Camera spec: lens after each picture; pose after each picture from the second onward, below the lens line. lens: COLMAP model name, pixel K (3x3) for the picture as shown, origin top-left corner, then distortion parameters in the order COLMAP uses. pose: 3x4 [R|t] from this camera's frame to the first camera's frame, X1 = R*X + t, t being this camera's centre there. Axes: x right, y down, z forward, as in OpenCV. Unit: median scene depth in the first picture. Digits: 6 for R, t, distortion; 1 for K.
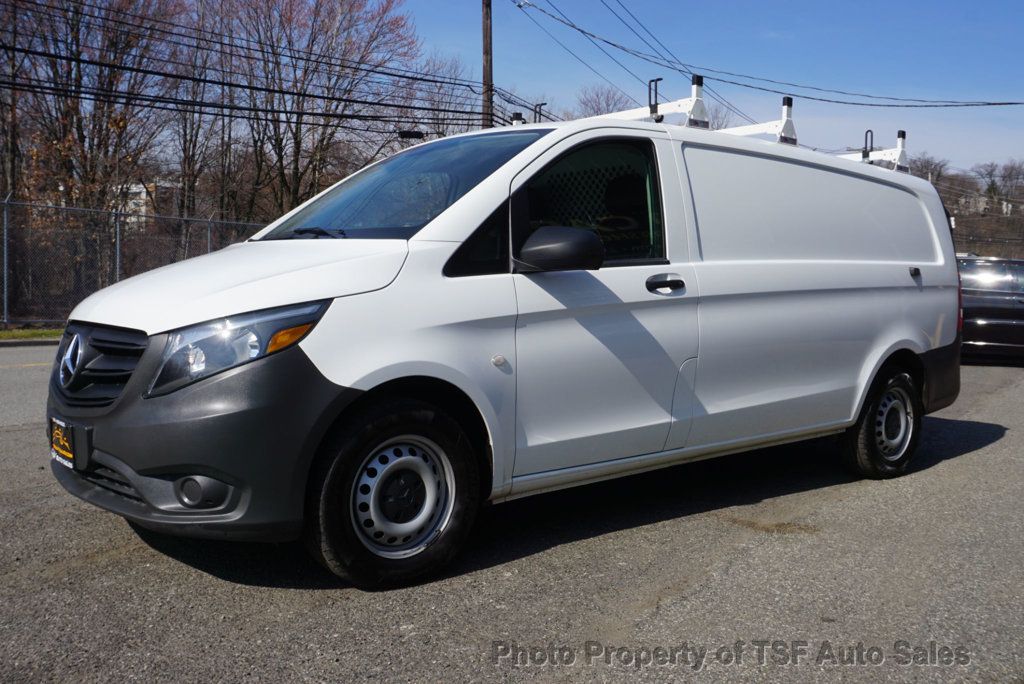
lens RADIAL K [[939.6, 0, 509.2], [0, 939.6, 322.7], [0, 0, 1]] dist [-0.001984, 0.002825]
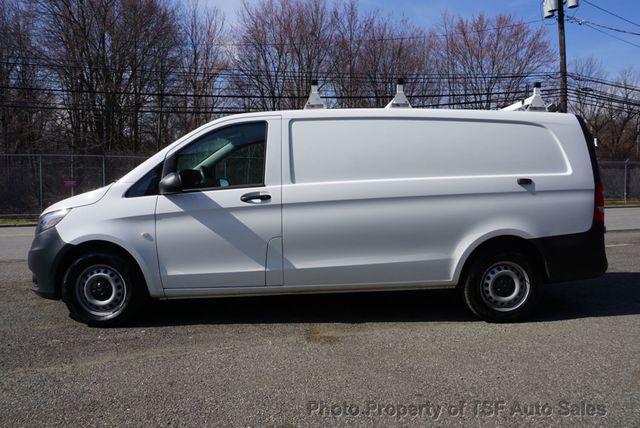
lens RADIAL K [[424.8, 0, 319.8], [0, 424.8, 185.8], [0, 0, 1]] dist [-0.044107, -0.000307]
pose [[0.772747, -0.019406, -0.634418, 0.794837], [0.001477, 0.999585, -0.028777, -0.039129], [0.634713, 0.021300, 0.772454, 0.412686]]
